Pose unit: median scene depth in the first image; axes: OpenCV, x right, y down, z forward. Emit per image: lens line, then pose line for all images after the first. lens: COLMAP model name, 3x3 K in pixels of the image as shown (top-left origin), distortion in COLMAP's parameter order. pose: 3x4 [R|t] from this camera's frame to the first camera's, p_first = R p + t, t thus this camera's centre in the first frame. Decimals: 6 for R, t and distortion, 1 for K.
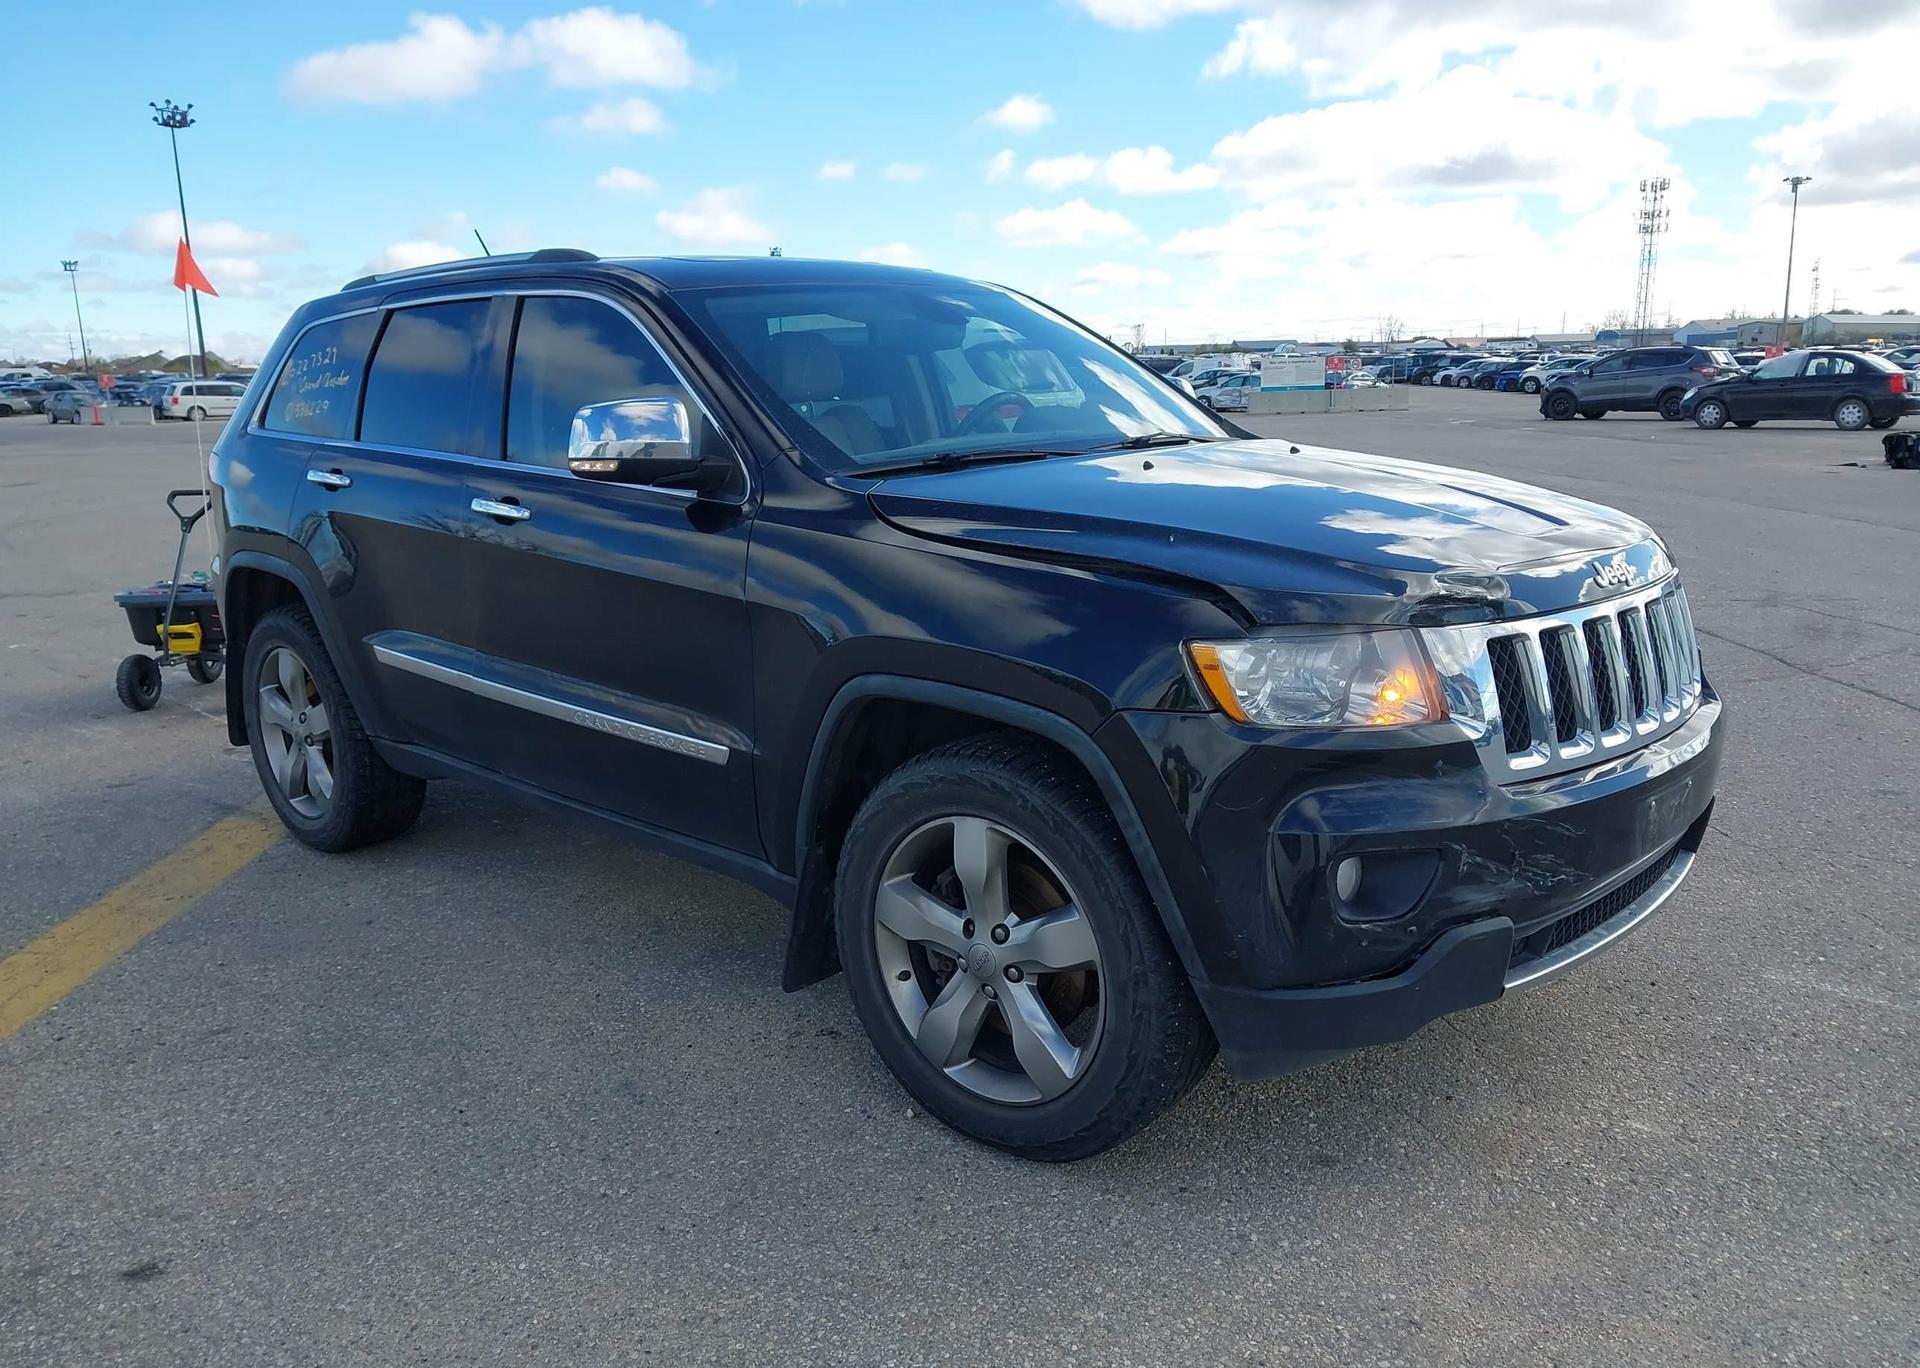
lens RADIAL K [[1515.3, 0, 954.0], [0, 1515.3, 697.4], [0, 0, 1]] dist [0.026200, -0.041066]
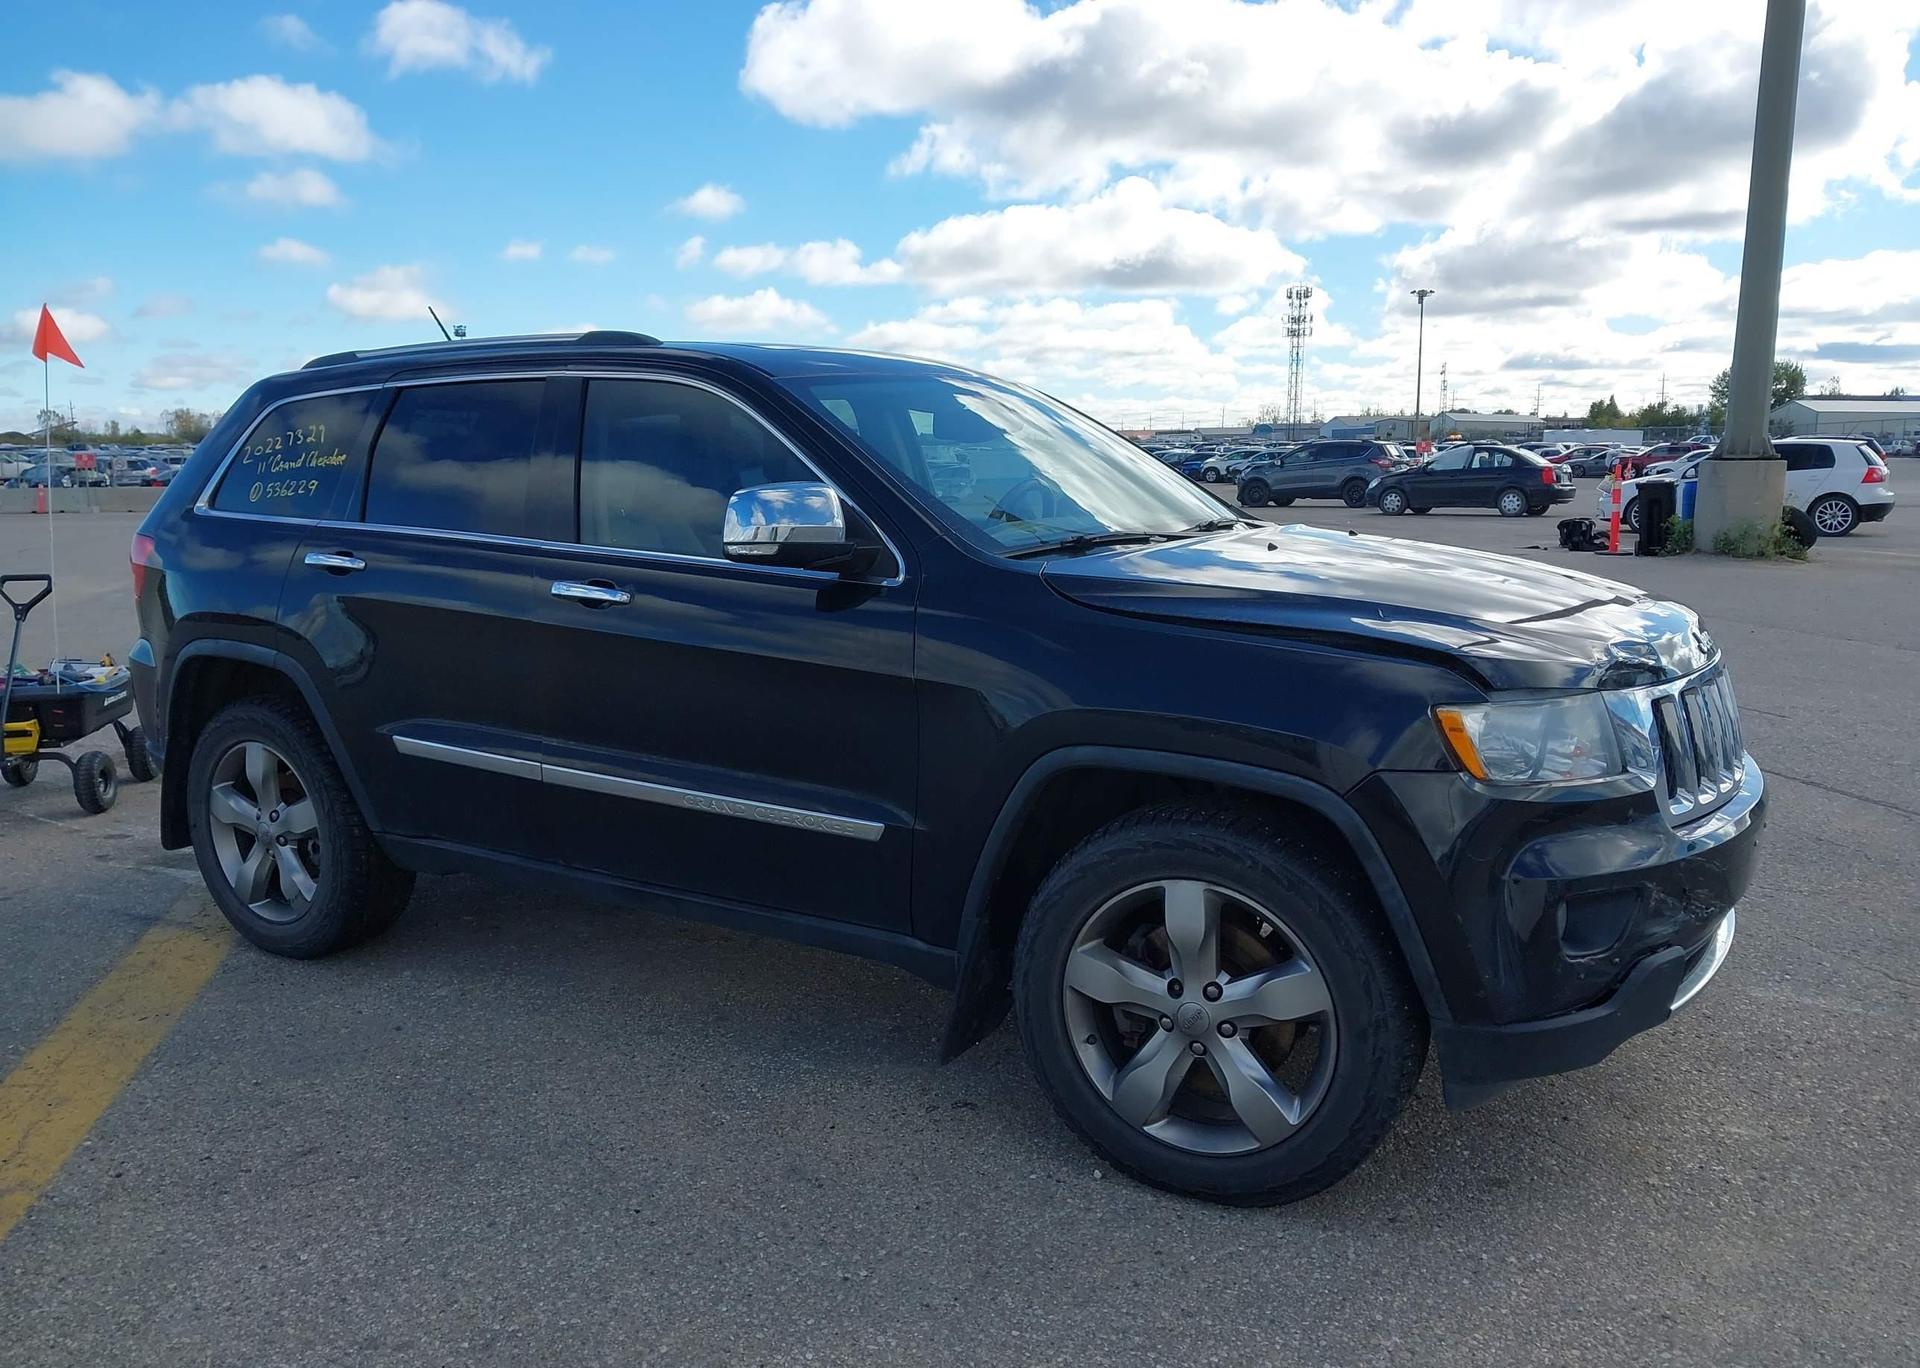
lens RADIAL K [[1515.3, 0, 934.5], [0, 1515.3, 696.8], [0, 0, 1]] dist [0.026200, -0.041066]
pose [[0.979971, -0.019962, 0.198139, -0.215148], [0.030630, 0.998233, -0.050921, 0.000215], [-0.196772, 0.055970, 0.978850, -0.002311]]
